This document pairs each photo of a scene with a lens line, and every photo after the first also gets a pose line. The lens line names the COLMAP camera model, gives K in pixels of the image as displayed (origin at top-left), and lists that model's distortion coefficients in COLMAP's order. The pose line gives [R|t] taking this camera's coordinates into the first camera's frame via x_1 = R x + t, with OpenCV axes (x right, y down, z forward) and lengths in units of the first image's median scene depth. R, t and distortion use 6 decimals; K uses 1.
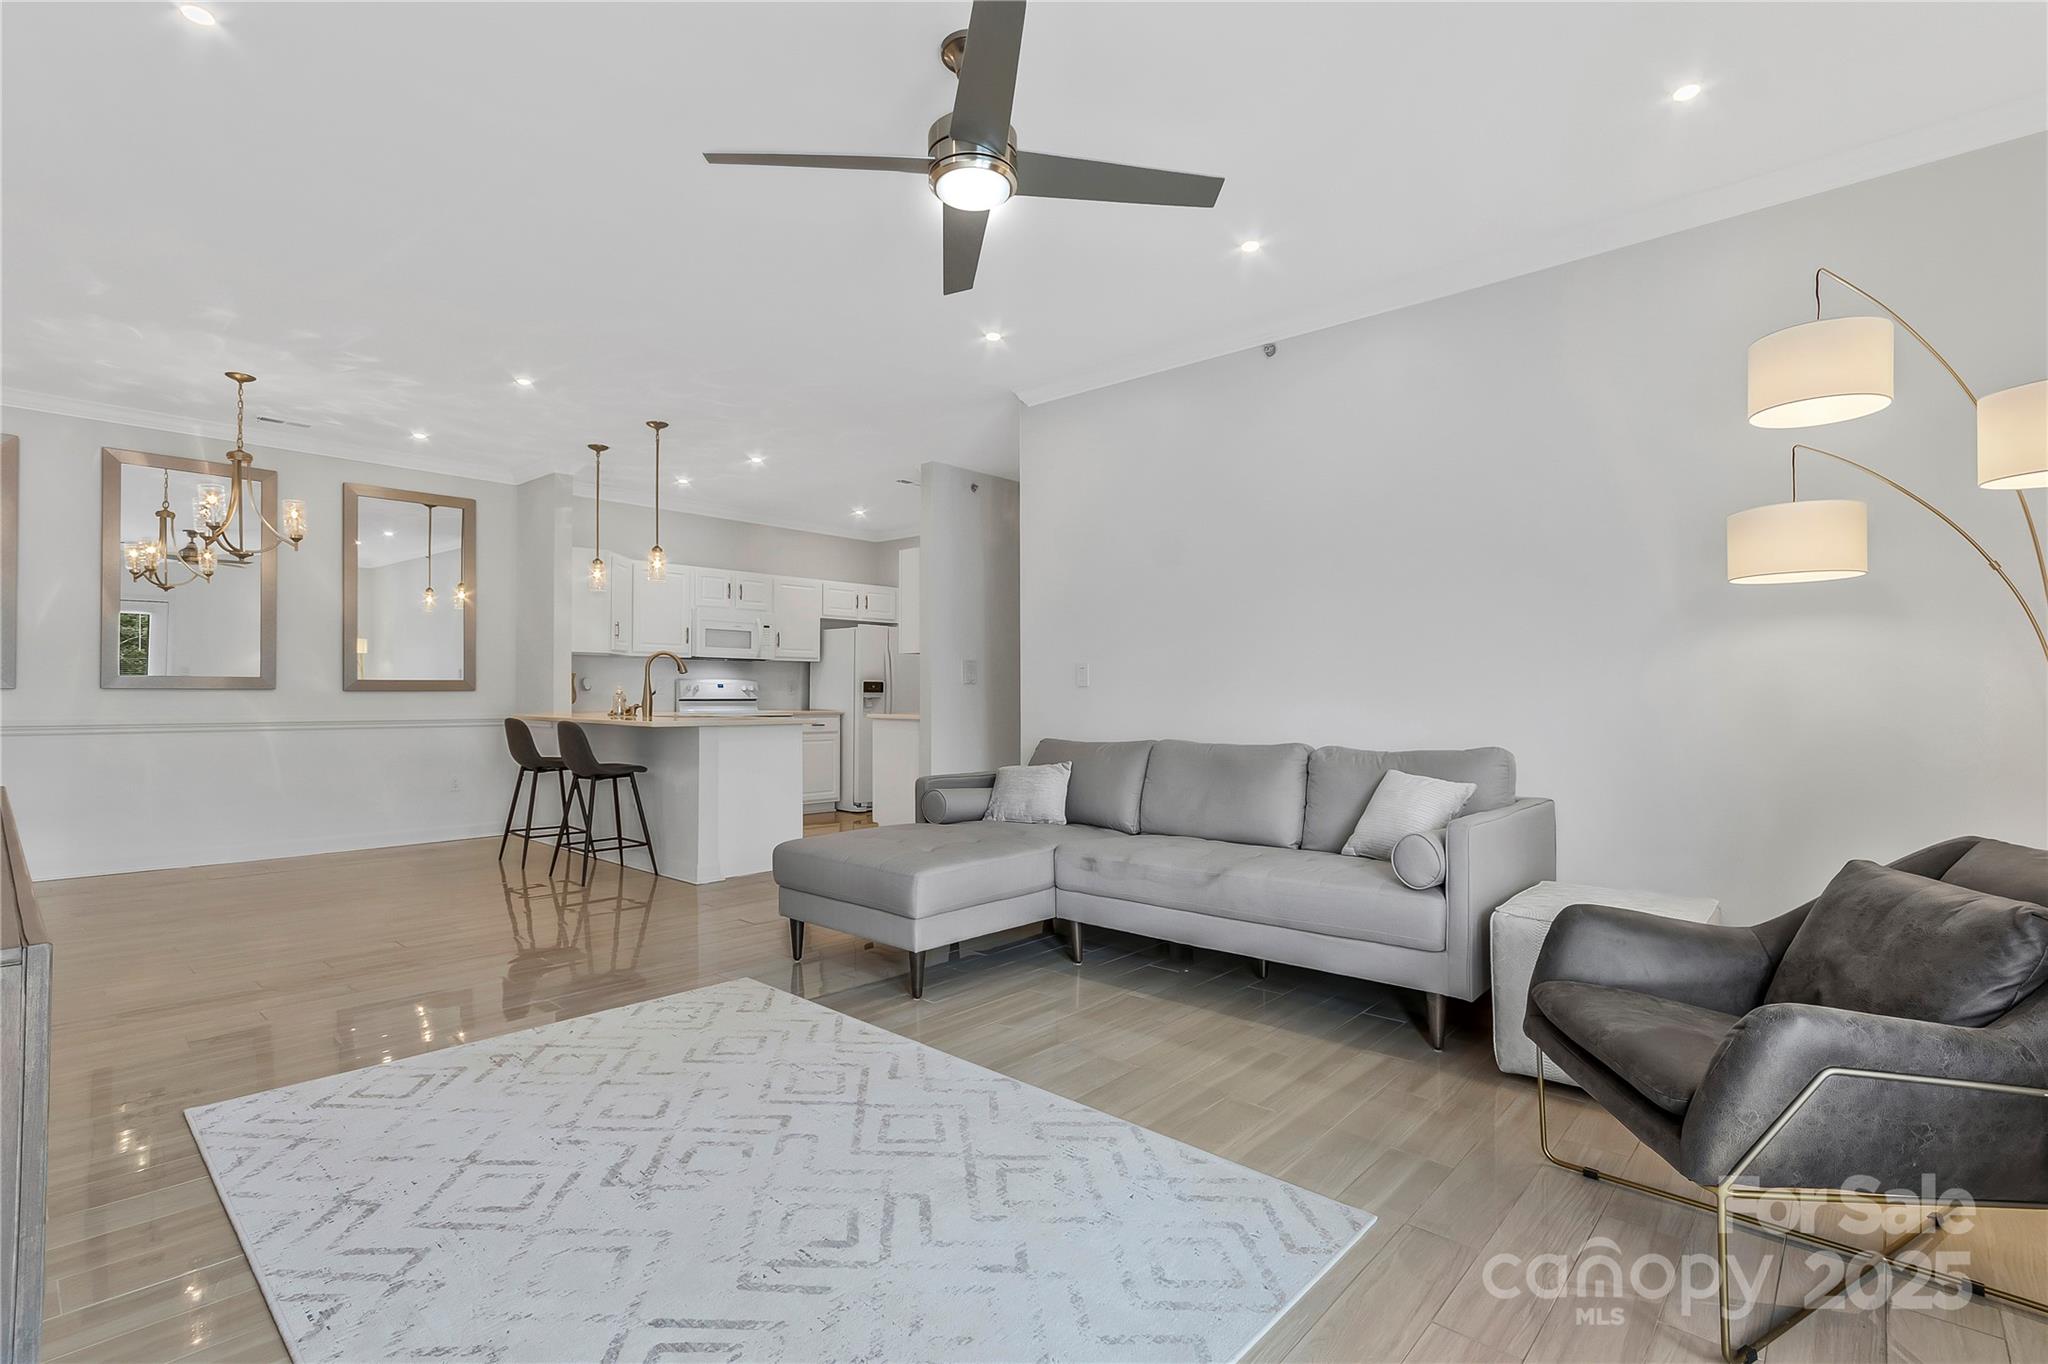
lens RADIAL K [[982.9, 0, 1032.9], [0, 982.9, 685.8], [0, 0, 1]] dist [0.009920, 0.000184]
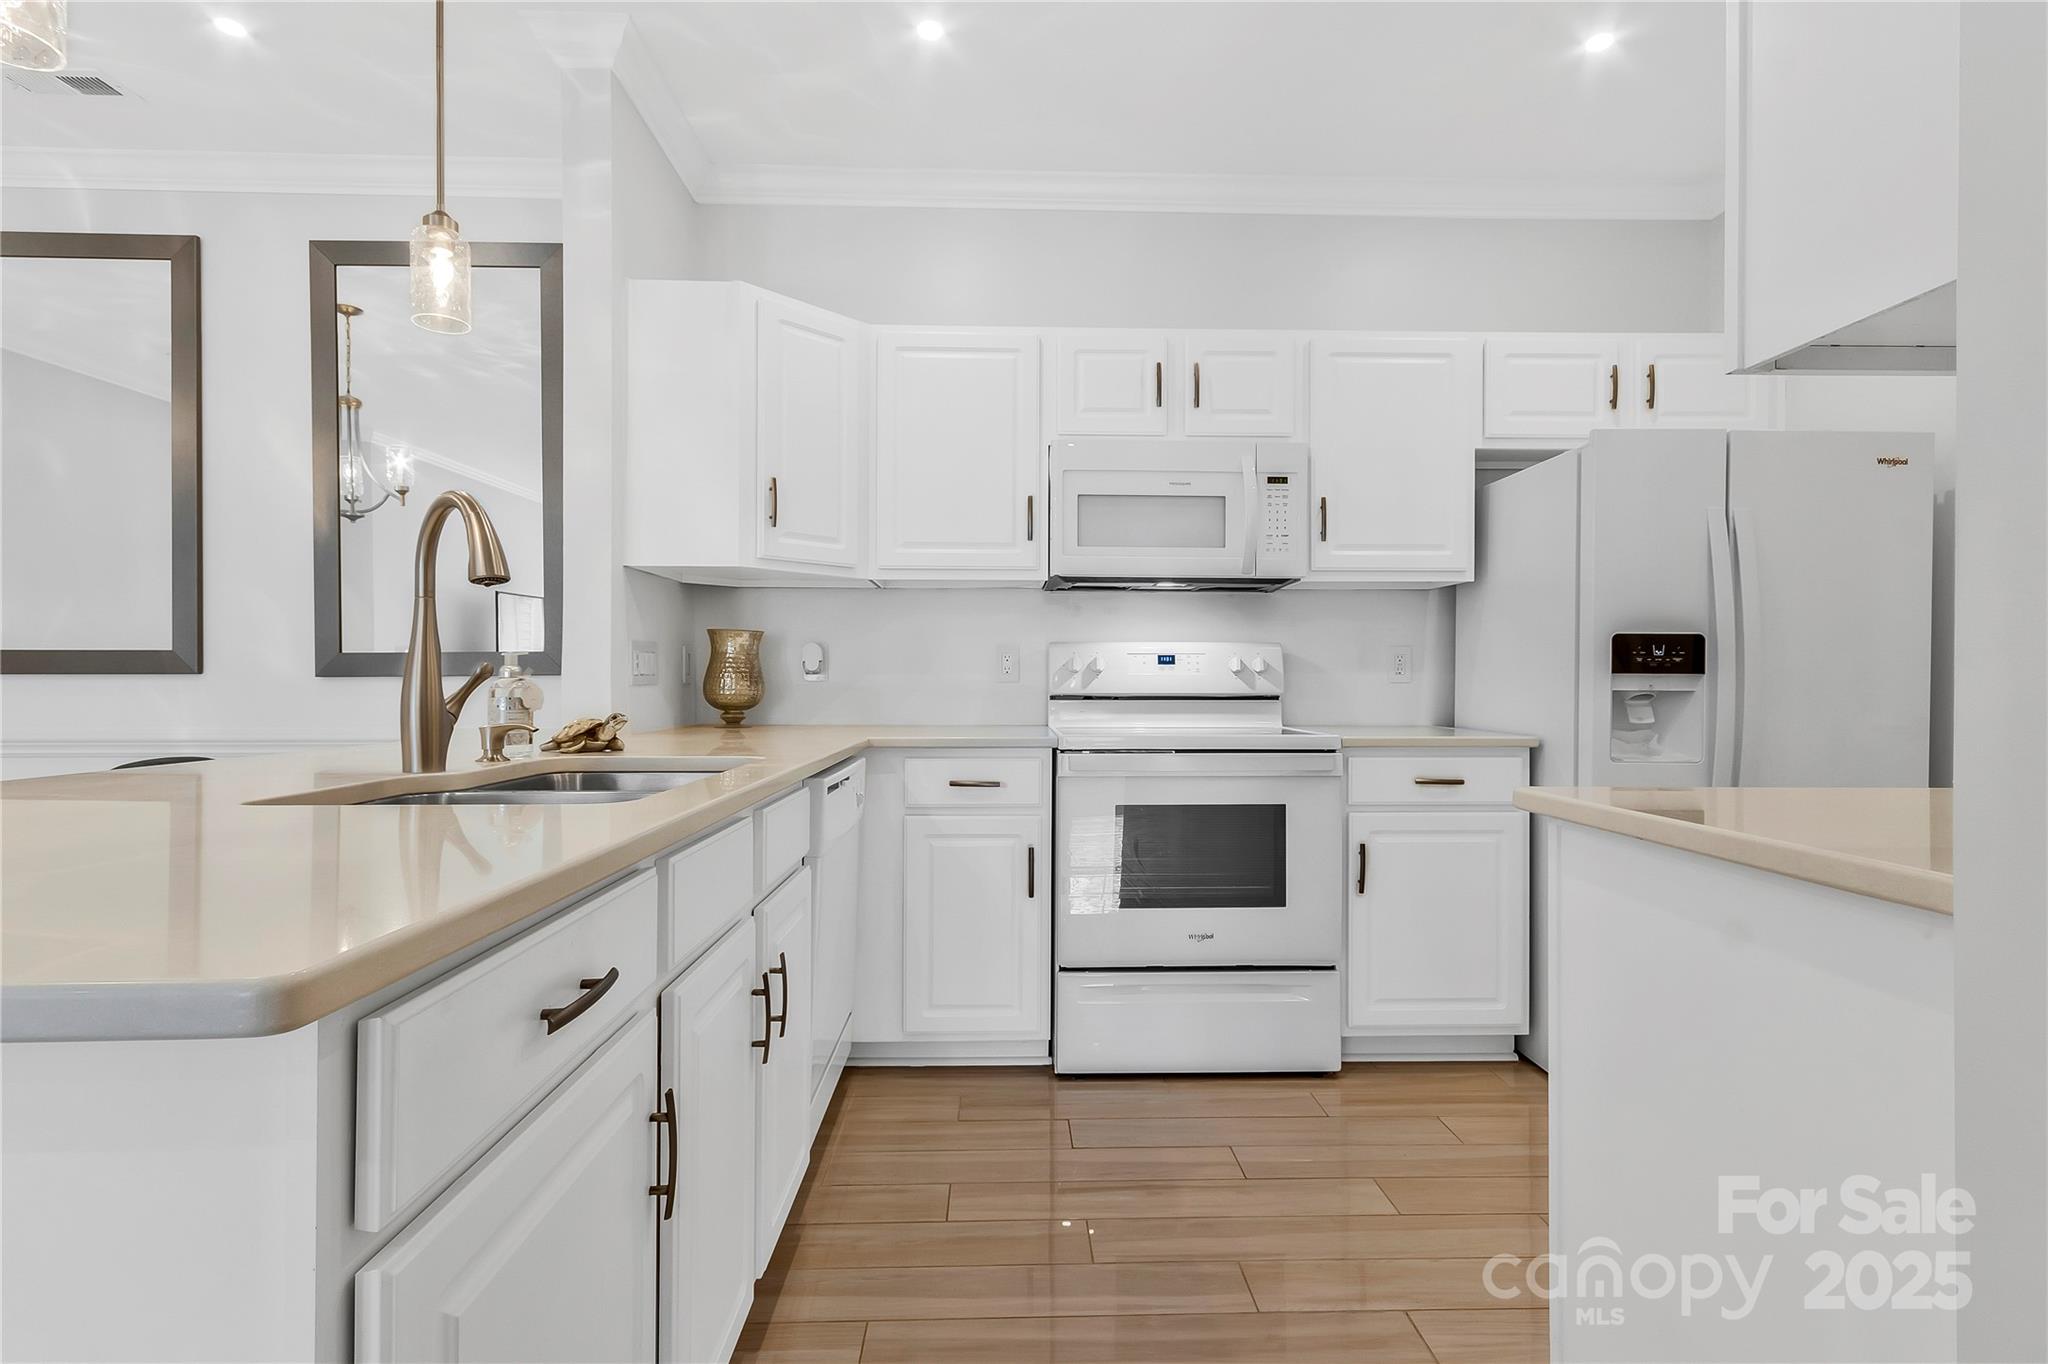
lens RADIAL K [[979.6, 0, 1033.0], [0, 979.6, 662.0], [0, 0, 1]] dist [0.010024, -0.000293]
pose [[0.690061, -0.014947, -0.723597, -0.088819], [0.007653, 0.999882, -0.013356, 0.005879], [0.723711, 0.003679, 0.690094, 0.723631]]
